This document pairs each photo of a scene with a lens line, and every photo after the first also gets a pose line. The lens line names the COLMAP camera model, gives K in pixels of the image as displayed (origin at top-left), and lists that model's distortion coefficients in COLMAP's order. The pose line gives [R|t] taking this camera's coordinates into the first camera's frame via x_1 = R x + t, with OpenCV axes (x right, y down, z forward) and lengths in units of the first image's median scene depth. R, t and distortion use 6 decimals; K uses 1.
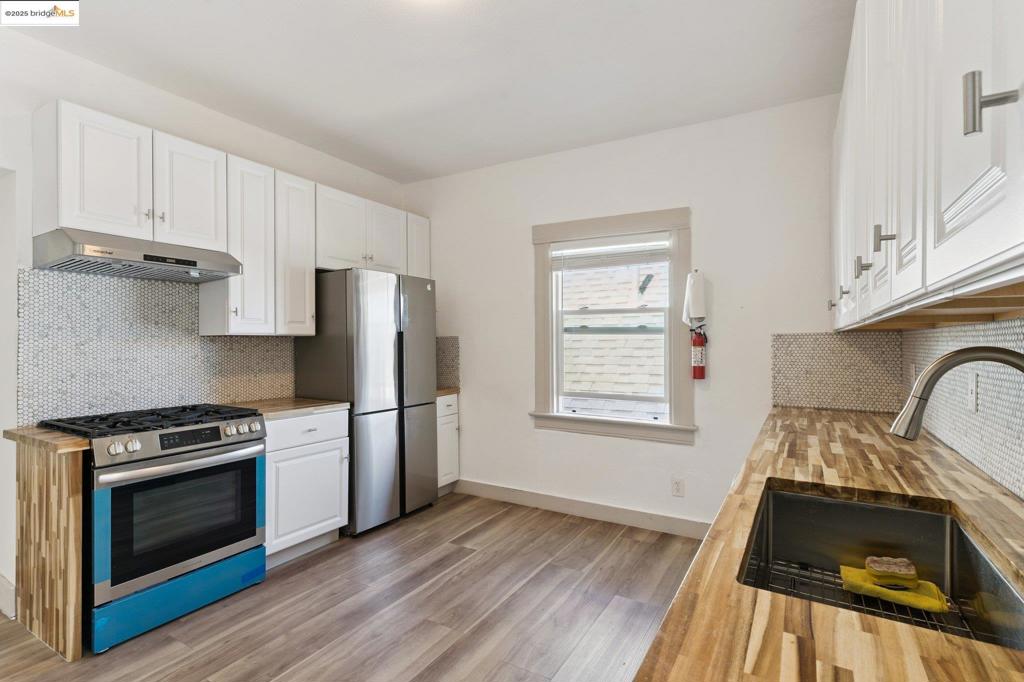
lens RADIAL K [[501.9, 0, 505.9], [0, 501.9, 339.9], [0, 0, 1]] dist [0.000794, 0.000262]
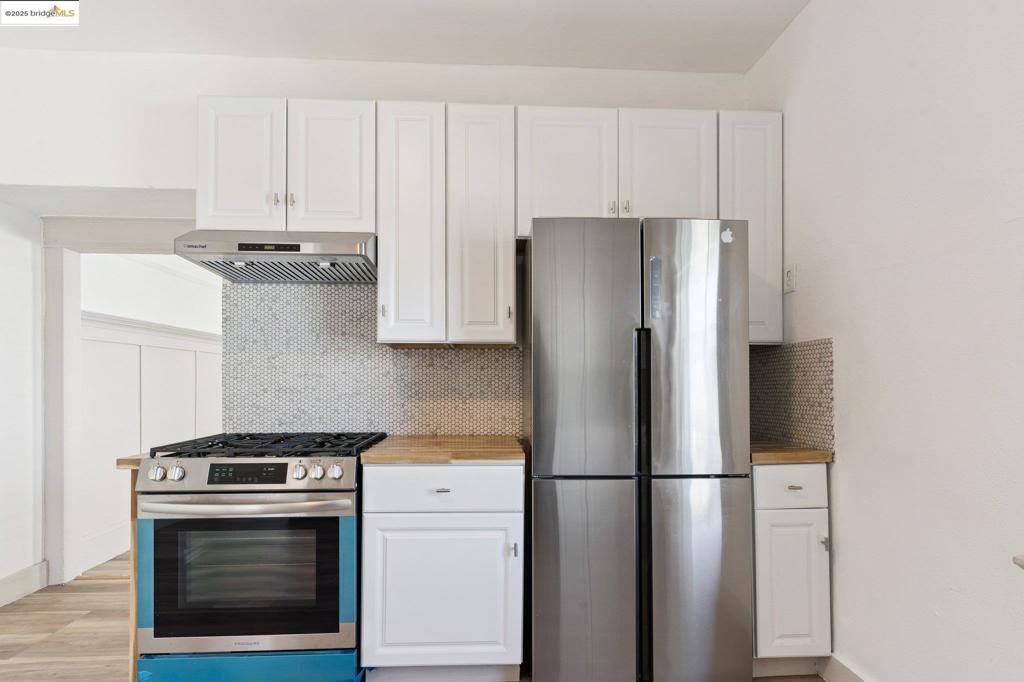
lens RADIAL K [[505.0, 0, 507.9], [0, 505.0, 375.7], [0, 0, 1]] dist [-0.000113, 0.000630]
pose [[0.556864, -0.005725, -0.830584, 0.165891], [0.000677, 0.999979, -0.006439, 0.040631], [0.830603, 0.003024, 0.556857, 0.687164]]
